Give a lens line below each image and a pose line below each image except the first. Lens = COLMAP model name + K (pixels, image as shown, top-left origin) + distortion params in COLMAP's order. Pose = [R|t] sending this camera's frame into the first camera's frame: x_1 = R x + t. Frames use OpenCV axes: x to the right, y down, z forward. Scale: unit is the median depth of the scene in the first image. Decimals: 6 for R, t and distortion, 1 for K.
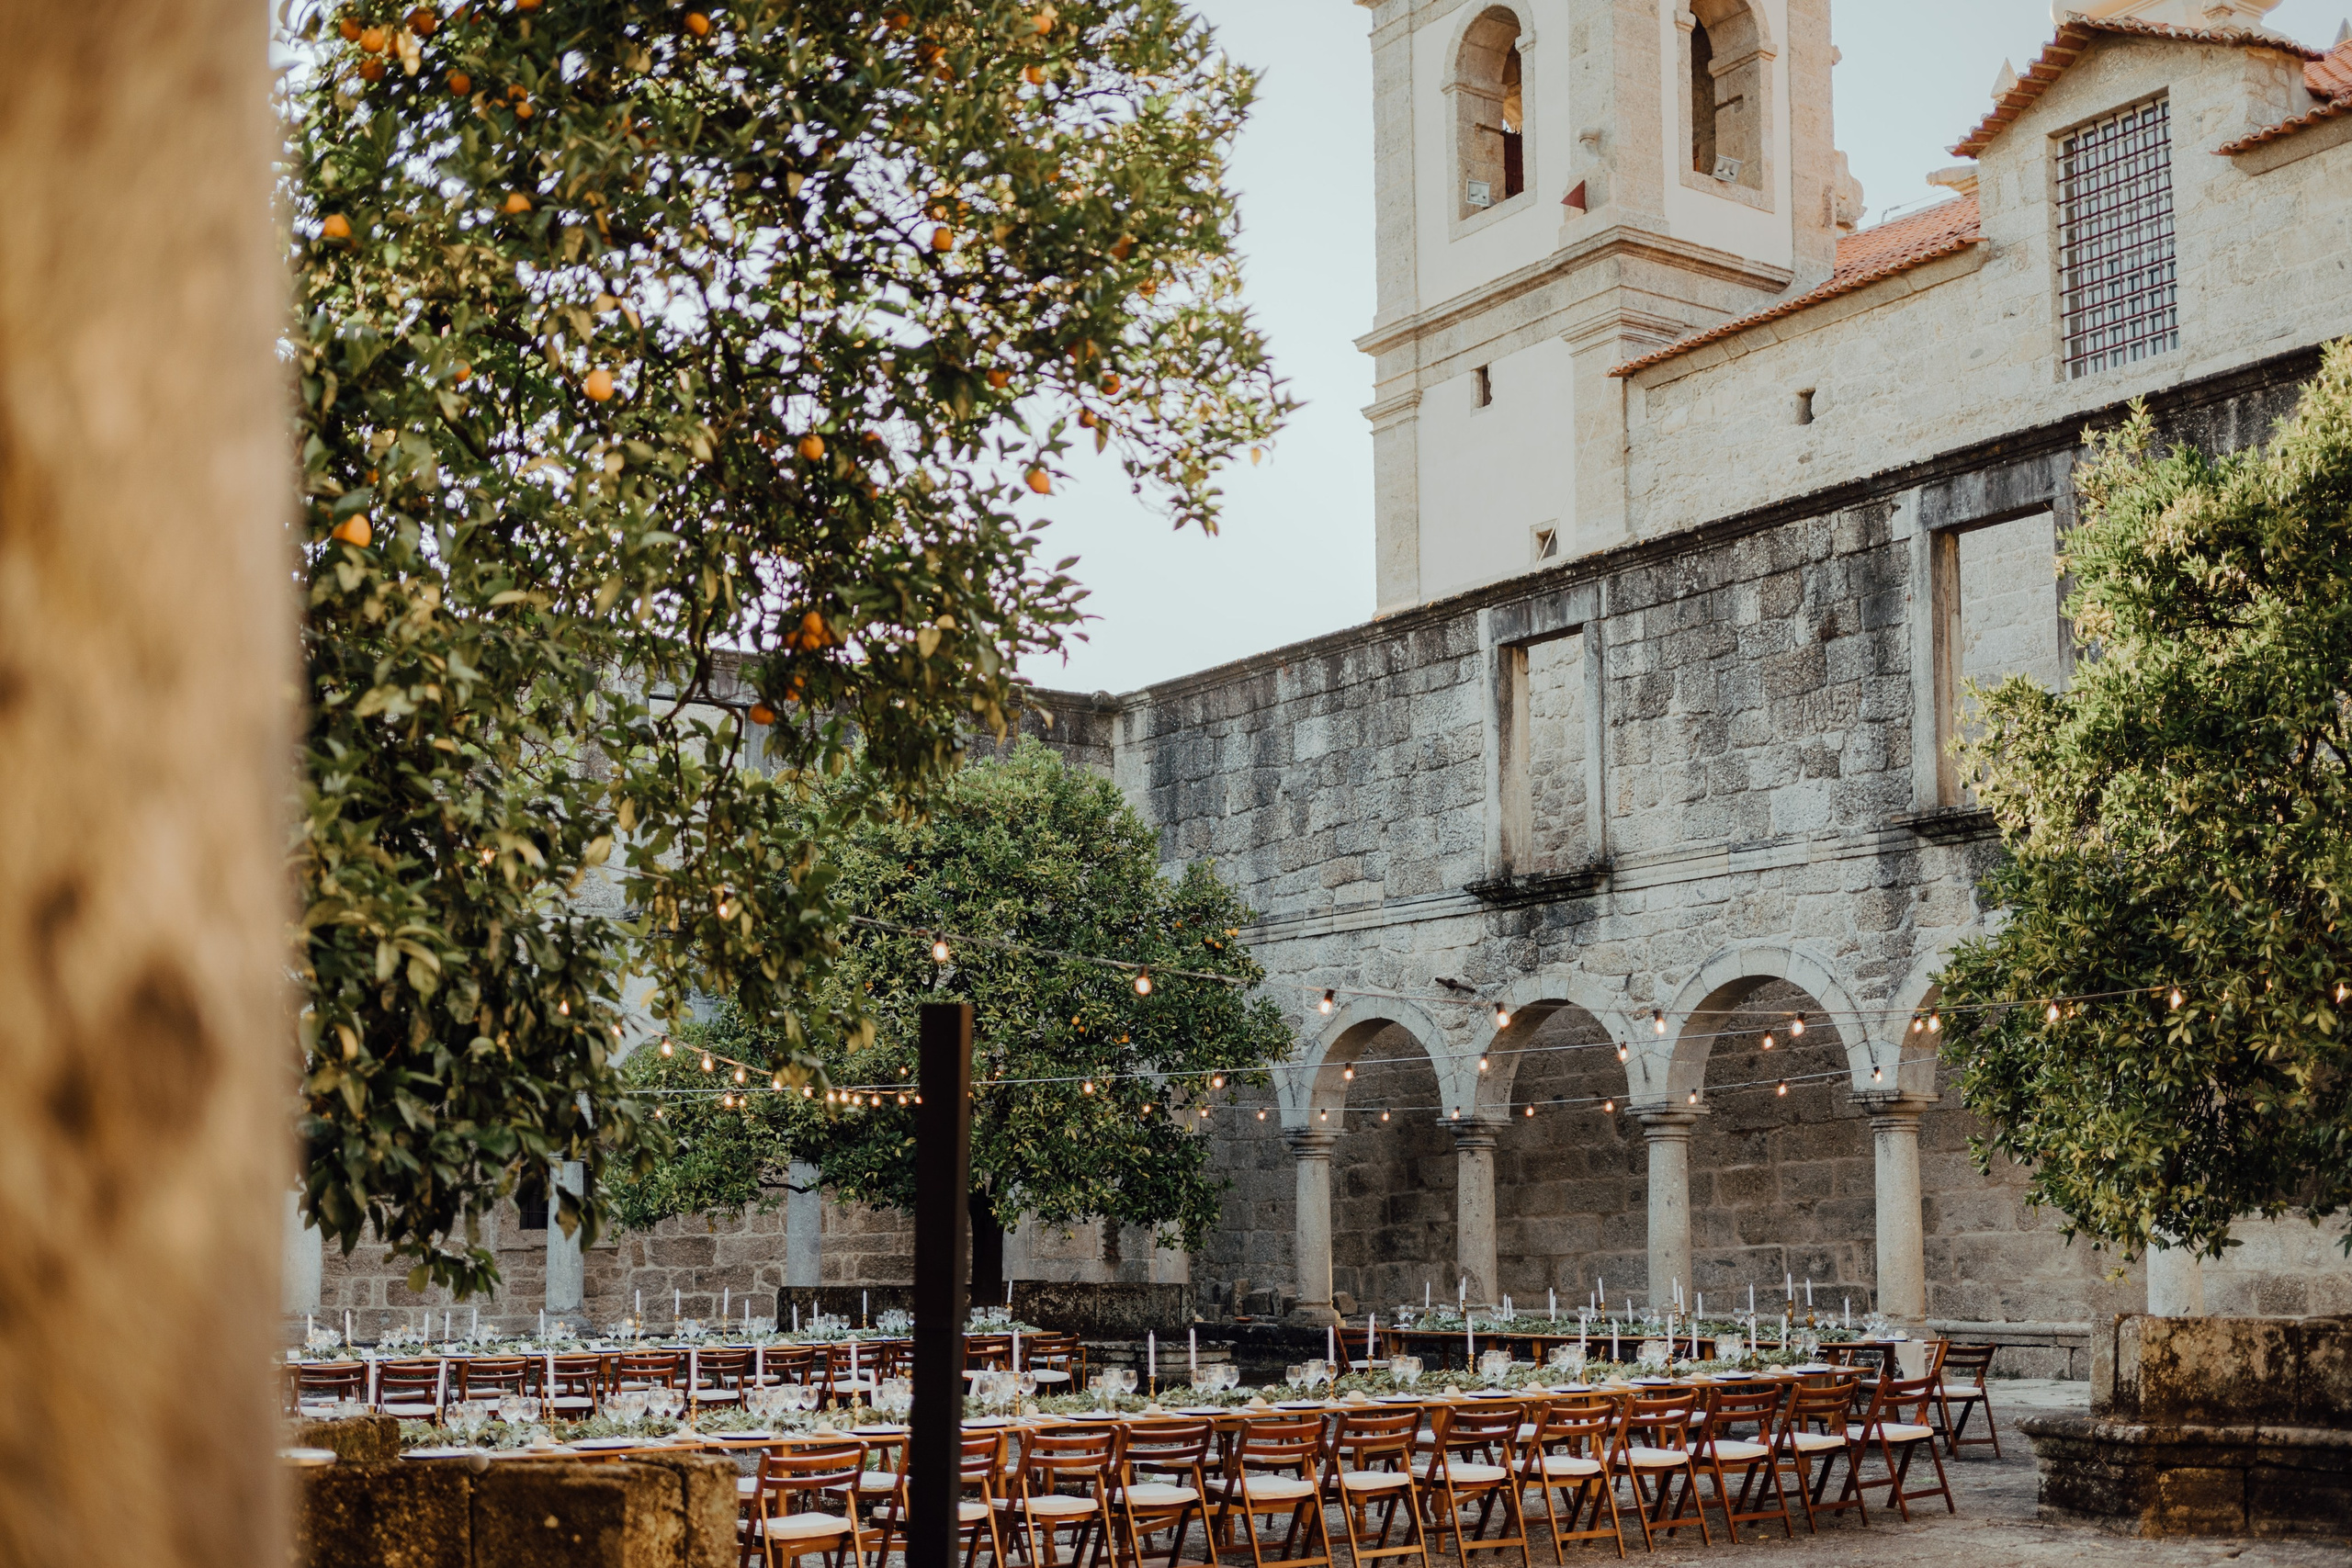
lens RADIAL K [[2743.9, 0, 1171.4], [0, 2743.9, 1035.0], [0, 0, 1]] dist [-0.012733, 0.028827]
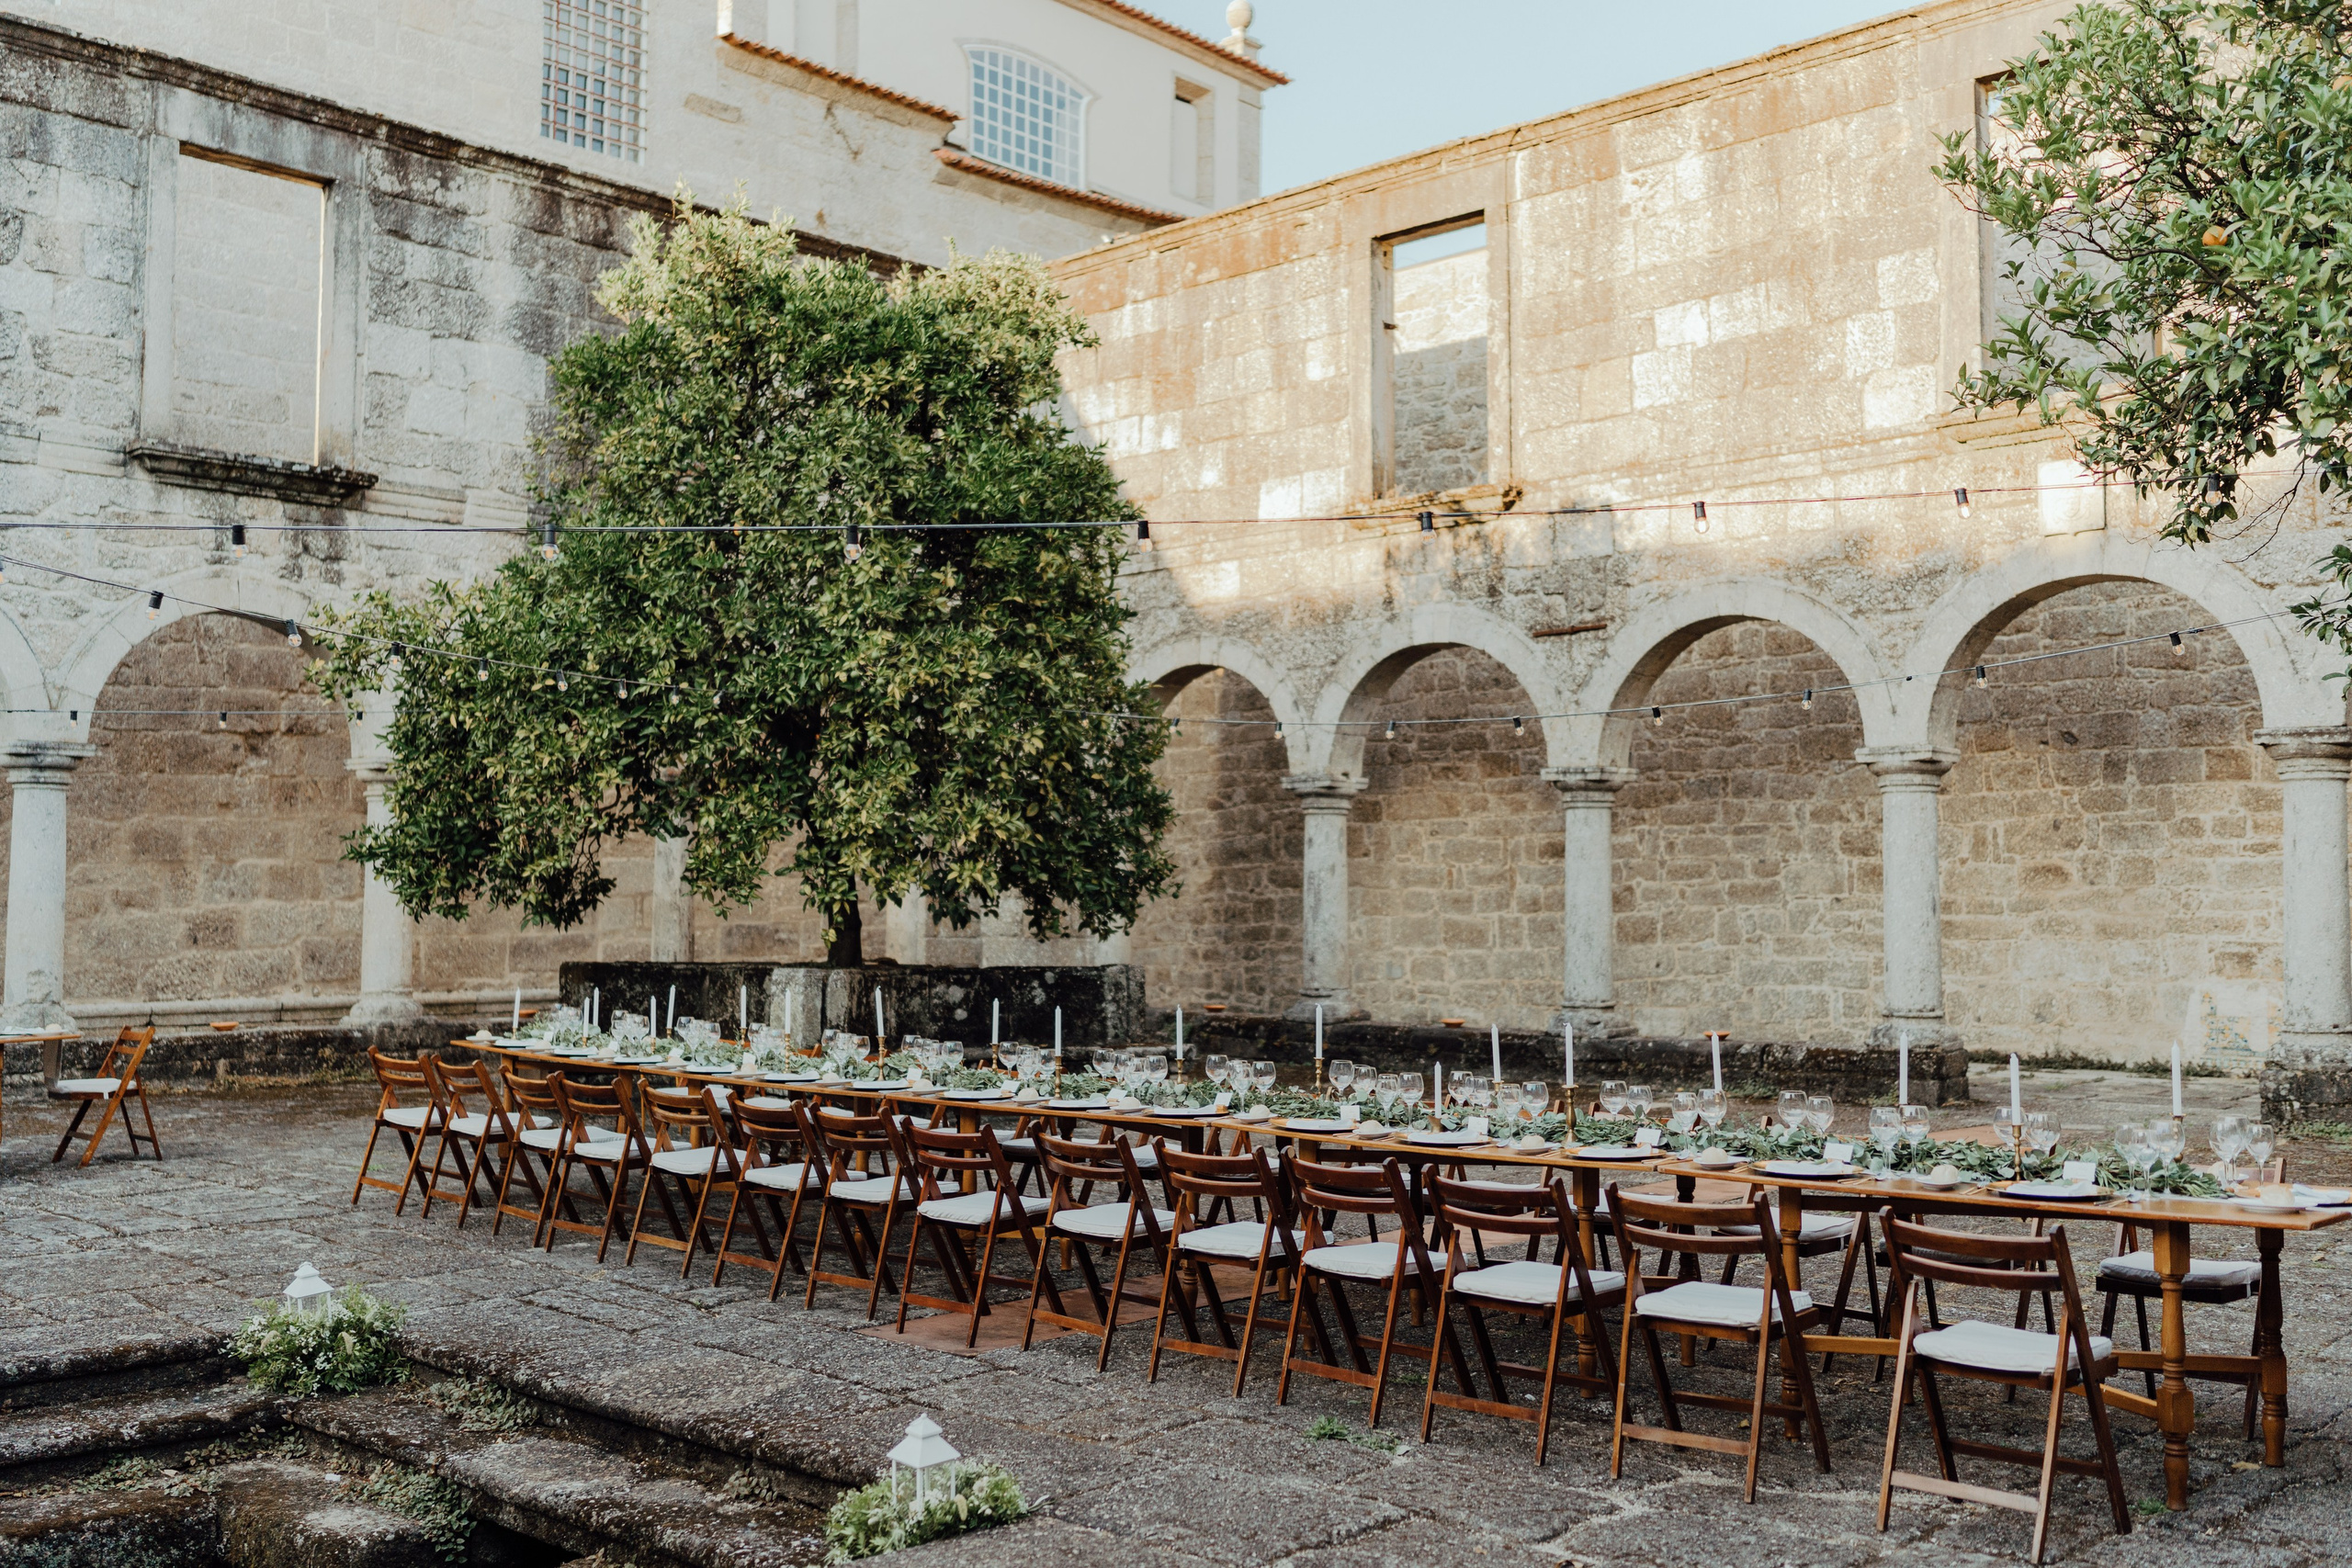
lens RADIAL K [[2171.6, 0, 1176.0], [0, 2171.6, 784.0], [0, 0, 1]] dist [-0.006184, -0.026864]
pose [[-0.203586, 0.064972, 0.976899, -0.312592], [-0.062742, 0.994879, -0.079243, 0.046359], [-0.977045, -0.077425, -0.198467, 0.550193]]
